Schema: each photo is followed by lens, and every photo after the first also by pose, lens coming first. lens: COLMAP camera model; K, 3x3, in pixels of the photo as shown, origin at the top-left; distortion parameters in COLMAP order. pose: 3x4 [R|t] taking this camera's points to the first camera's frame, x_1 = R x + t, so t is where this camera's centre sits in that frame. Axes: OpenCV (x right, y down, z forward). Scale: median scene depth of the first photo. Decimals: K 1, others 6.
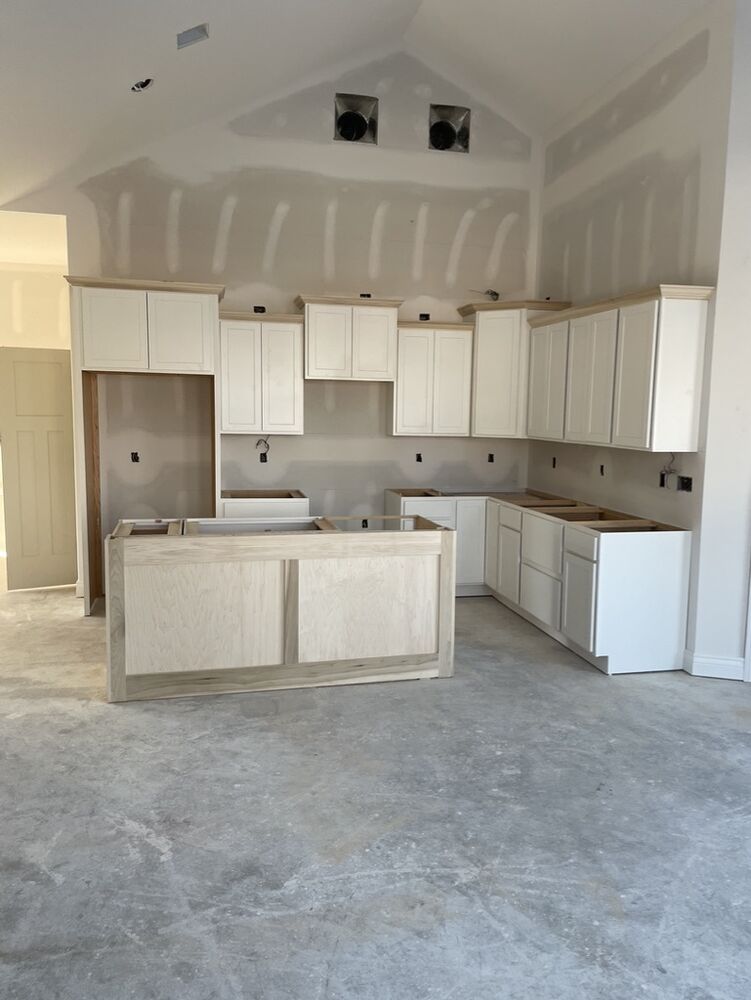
lens RADIAL K [[754.0, 0, 375.6], [0, 754.0, 497.9], [0, 0, 1]] dist [0.028625, -0.006941]
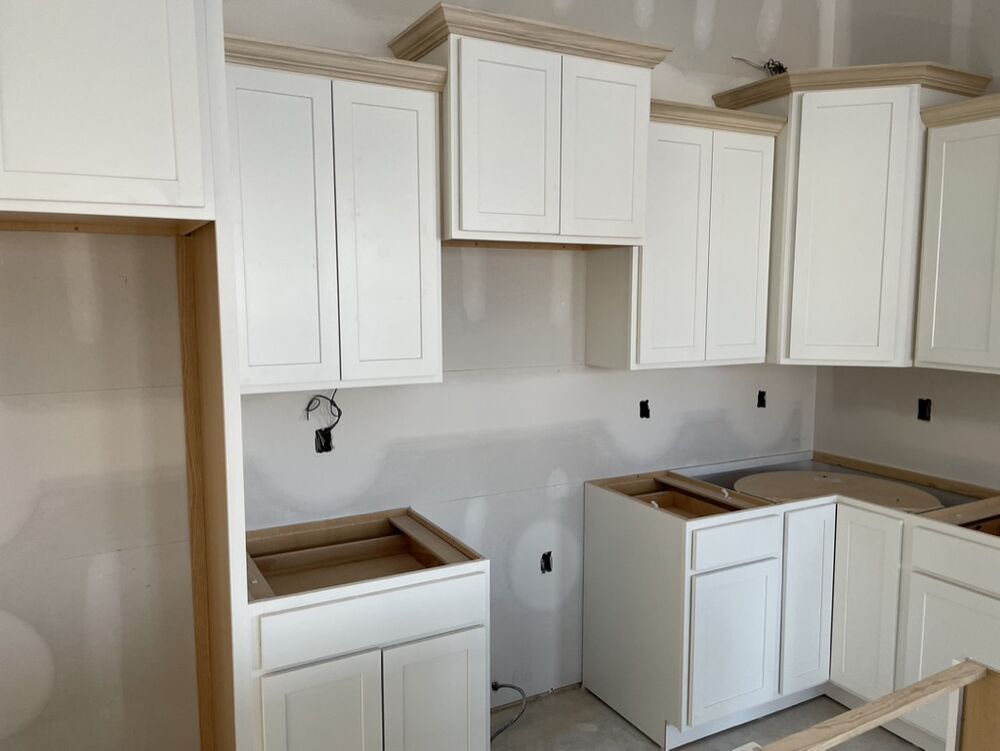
lens RADIAL K [[754.0, 0, 499.3], [0, 754.0, 378.5], [0, 0, 1]] dist [0.028625, -0.006941]
pose [[0.958287, -0.048578, 0.281649, -0.171603], [0.048933, 0.998785, 0.005778, -0.083675], [-0.281587, 0.008245, 0.959500, 0.597297]]
